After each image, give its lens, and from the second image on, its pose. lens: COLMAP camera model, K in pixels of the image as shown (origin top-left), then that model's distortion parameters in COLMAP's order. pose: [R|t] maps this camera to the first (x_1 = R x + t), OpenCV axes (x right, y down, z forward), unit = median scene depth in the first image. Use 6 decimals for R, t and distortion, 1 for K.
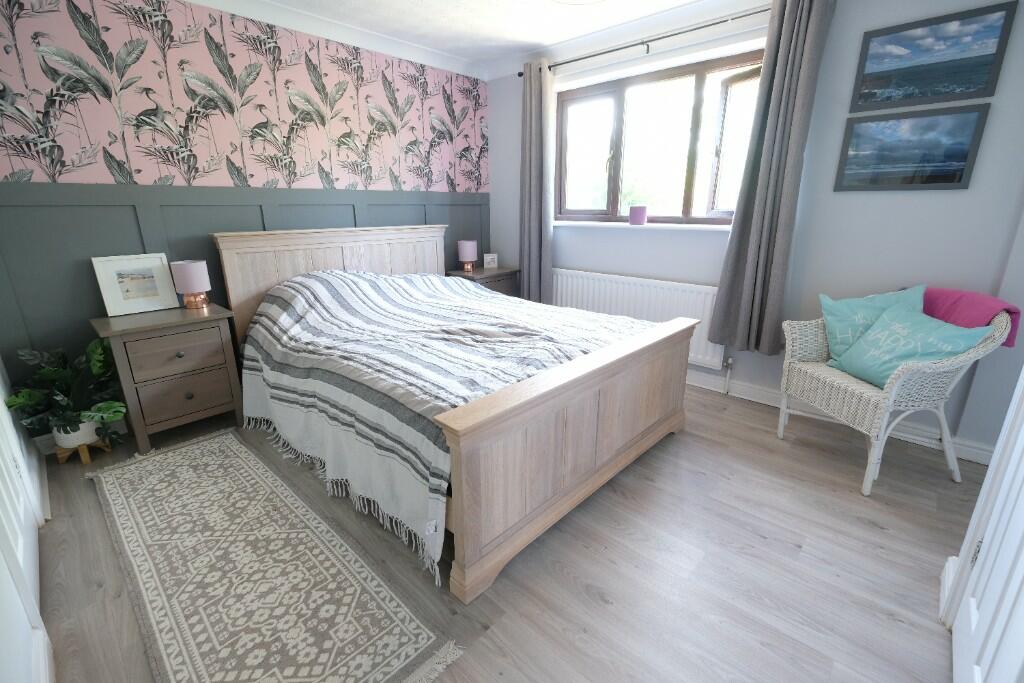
lens RADIAL K [[445.7, 0, 512.5], [0, 445.7, 337.2], [0, 0, 1]] dist [-0.002961, 0.000046]
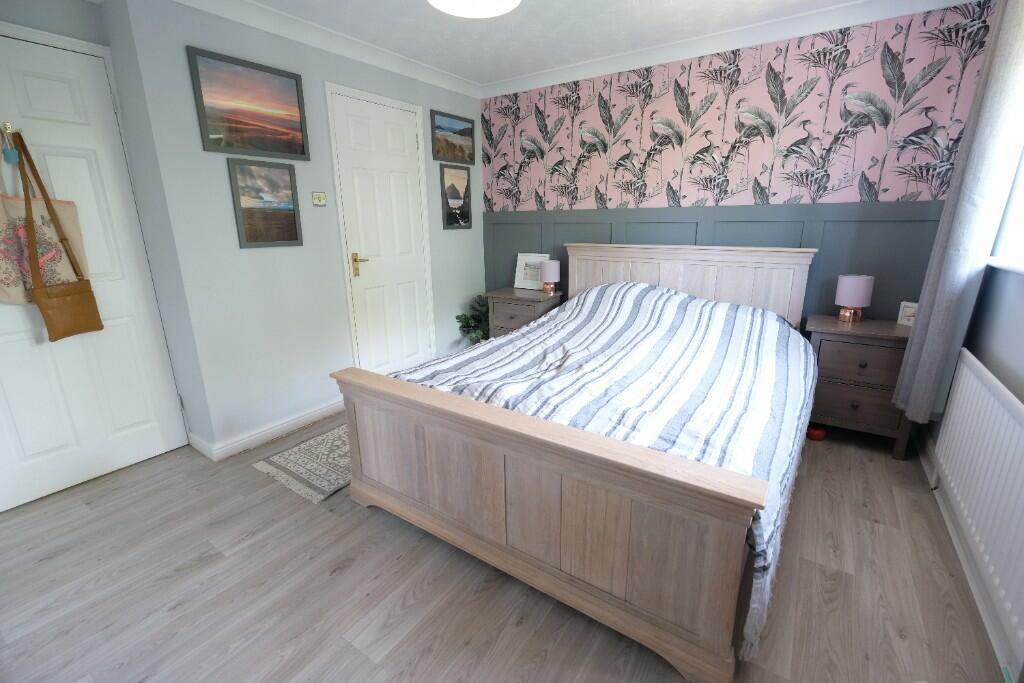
lens RADIAL K [[427.2, 0, 546.3], [0, 427.2, 331.0], [0, 0, 1]] dist [-0.004843, -0.000116]
pose [[0.196547, 0.237813, -0.951217, 0.550530], [-0.272576, 0.945151, 0.179974, -0.166794], [0.941845, 0.223906, 0.250589, 0.564978]]
